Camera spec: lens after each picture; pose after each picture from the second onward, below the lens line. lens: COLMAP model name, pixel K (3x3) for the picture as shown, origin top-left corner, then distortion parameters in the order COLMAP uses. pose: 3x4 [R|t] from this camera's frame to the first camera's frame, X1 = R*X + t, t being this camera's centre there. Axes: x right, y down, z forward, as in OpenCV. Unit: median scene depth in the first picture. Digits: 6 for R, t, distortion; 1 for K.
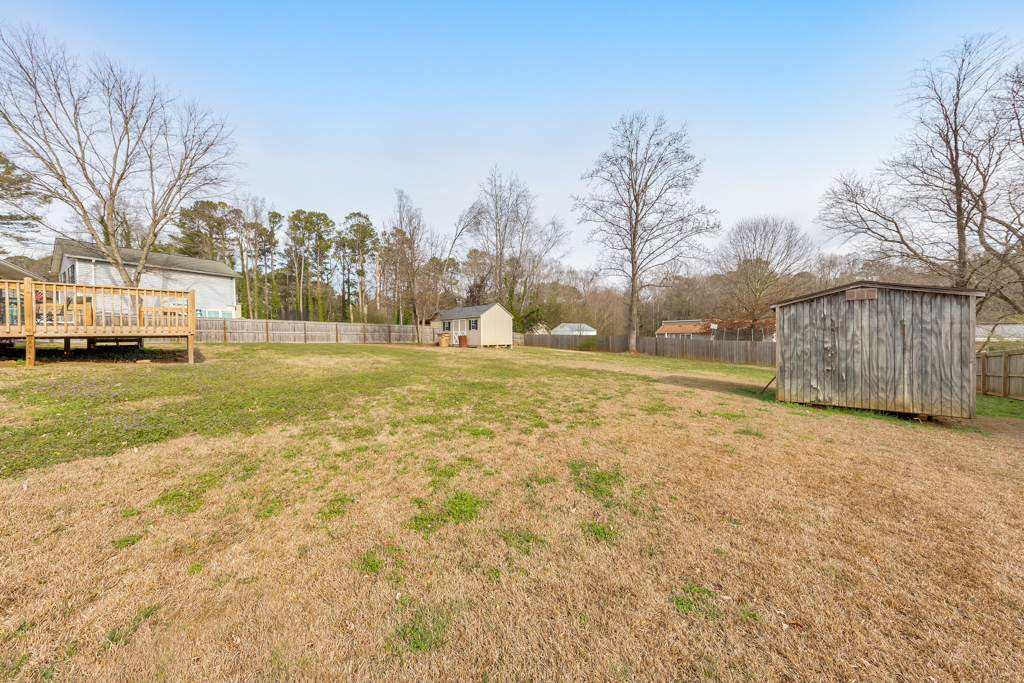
lens RADIAL K [[327.3, 0, 509.1], [0, 327.3, 337.5], [0, 0, 1]] dist [0.007563, -0.000155]
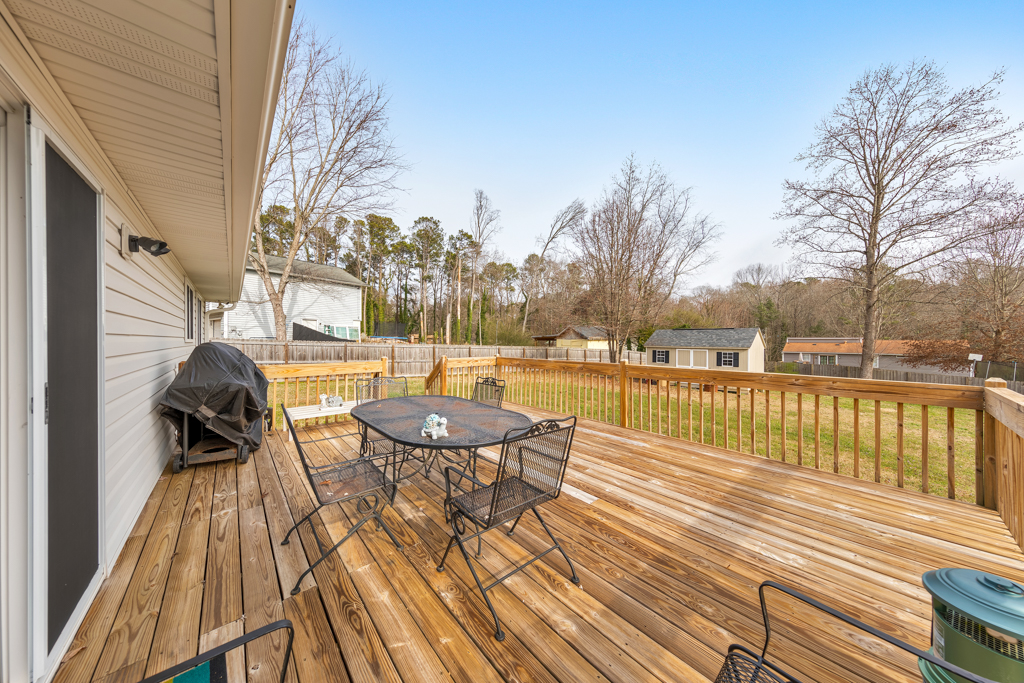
lens RADIAL K [[327.3, 0, 518.6], [0, 327.3, 342.3], [0, 0, 1]] dist [0.007563, -0.000155]
pose [[0.997188, 0.018310, -0.072675, -0.107050], [-0.018404, 0.999830, -0.000634, -0.013761], [0.072651, 0.001970, 0.997355, 0.055742]]
